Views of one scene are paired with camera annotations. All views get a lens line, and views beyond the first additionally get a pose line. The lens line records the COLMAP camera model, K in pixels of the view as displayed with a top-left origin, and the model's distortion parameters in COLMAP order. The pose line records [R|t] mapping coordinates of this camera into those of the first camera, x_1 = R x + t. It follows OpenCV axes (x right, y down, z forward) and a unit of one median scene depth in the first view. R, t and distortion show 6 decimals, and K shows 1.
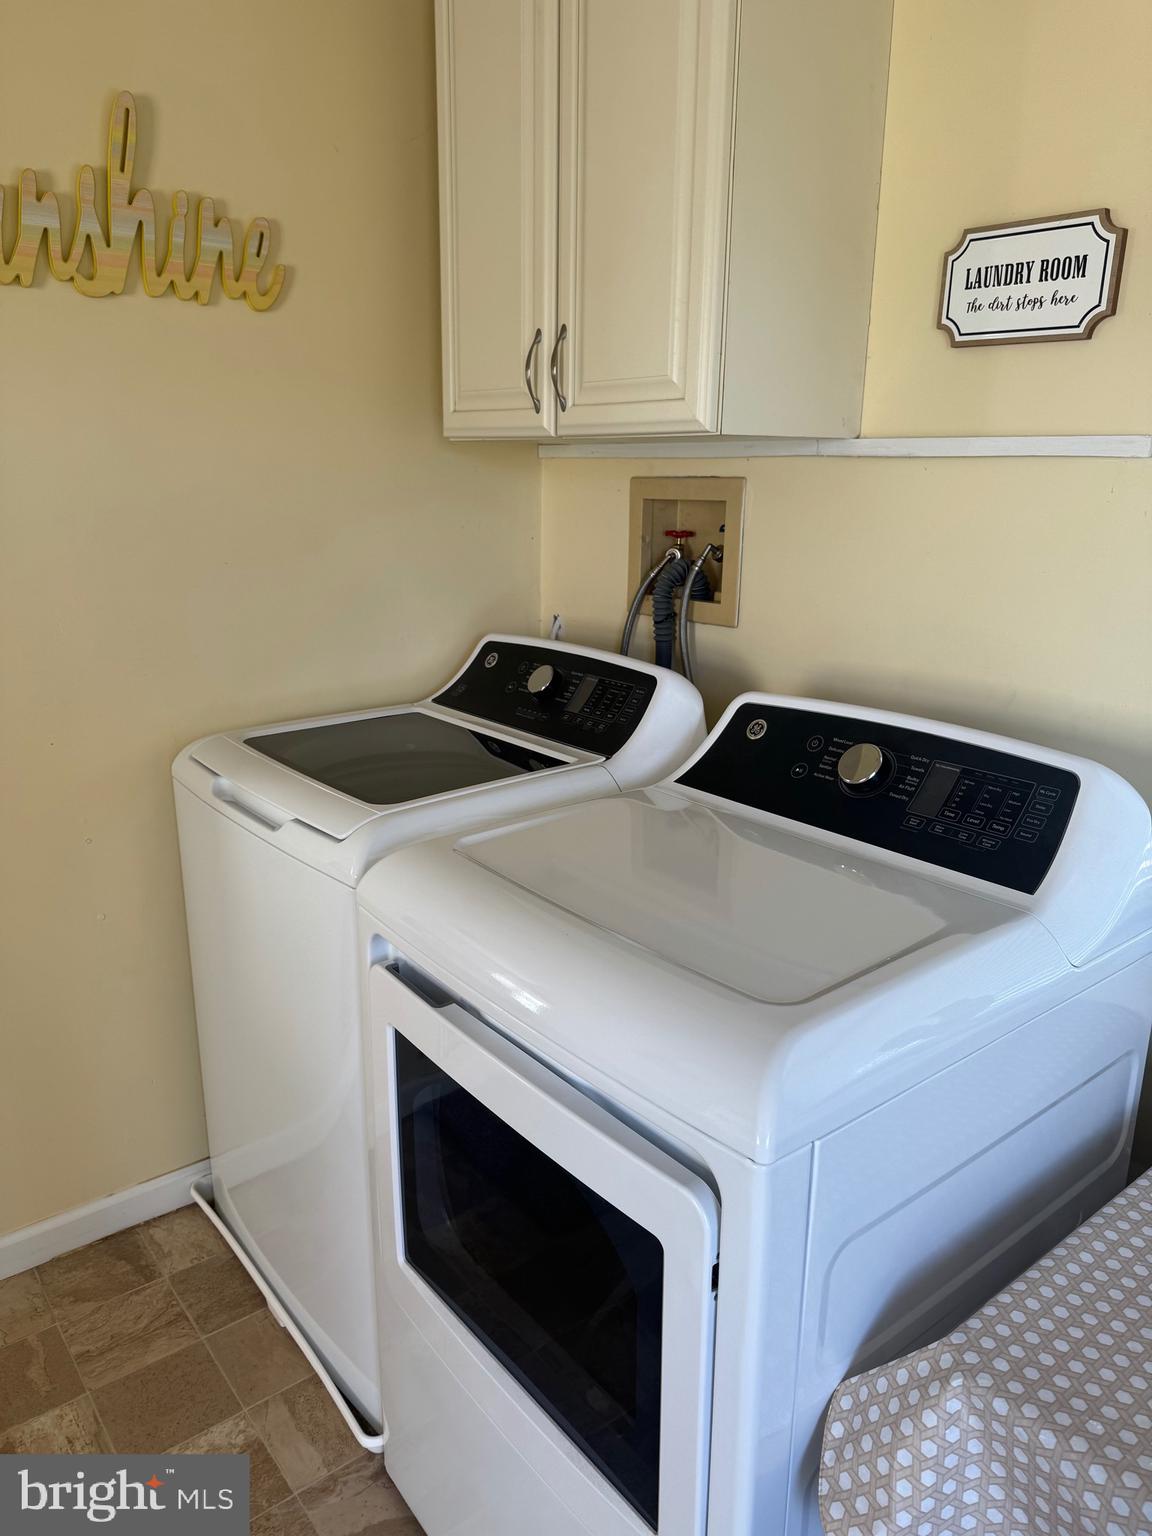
lens RADIAL K [[1076.8, 0, 579.2], [0, 1076.8, 793.7], [0, 0, 1]] dist [0.046533, -0.062839]
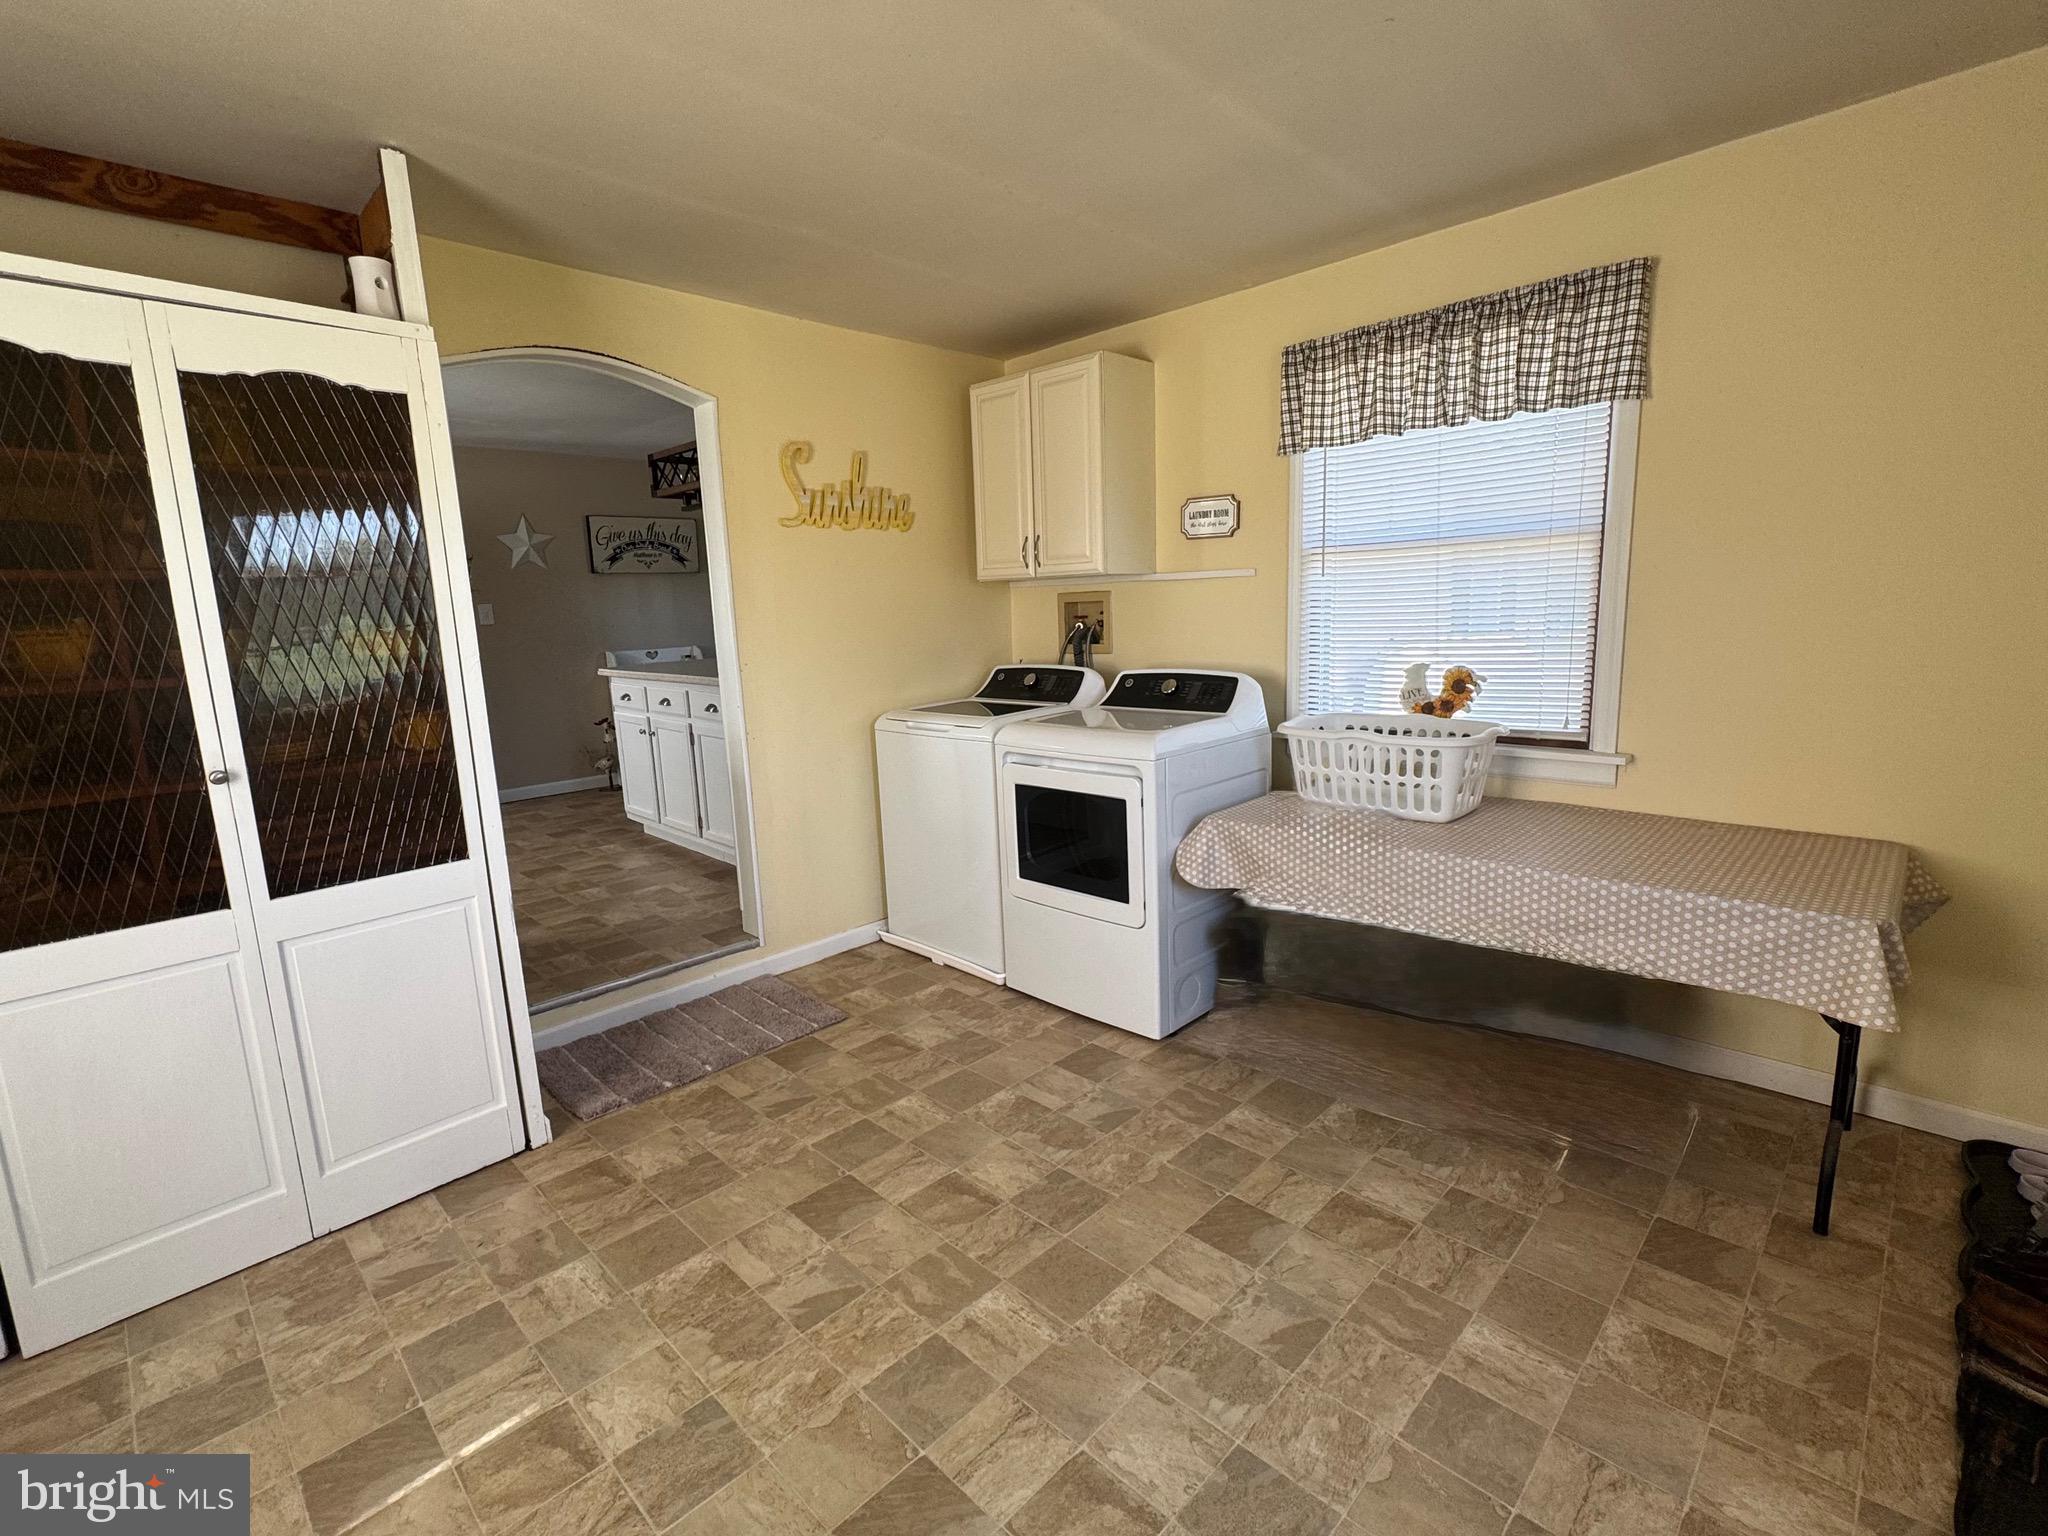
lens RADIAL K [[939.9, 0, 1036.3], [0, 939.9, 780.4], [0, 0, 1]] dist [0.000313, -0.000274]
pose [[0.990796, -0.066034, 0.118165, -0.302789], [0.078190, 0.991771, -0.101374, 0.344260], [-0.110499, 0.109680, 0.987806, -1.058528]]
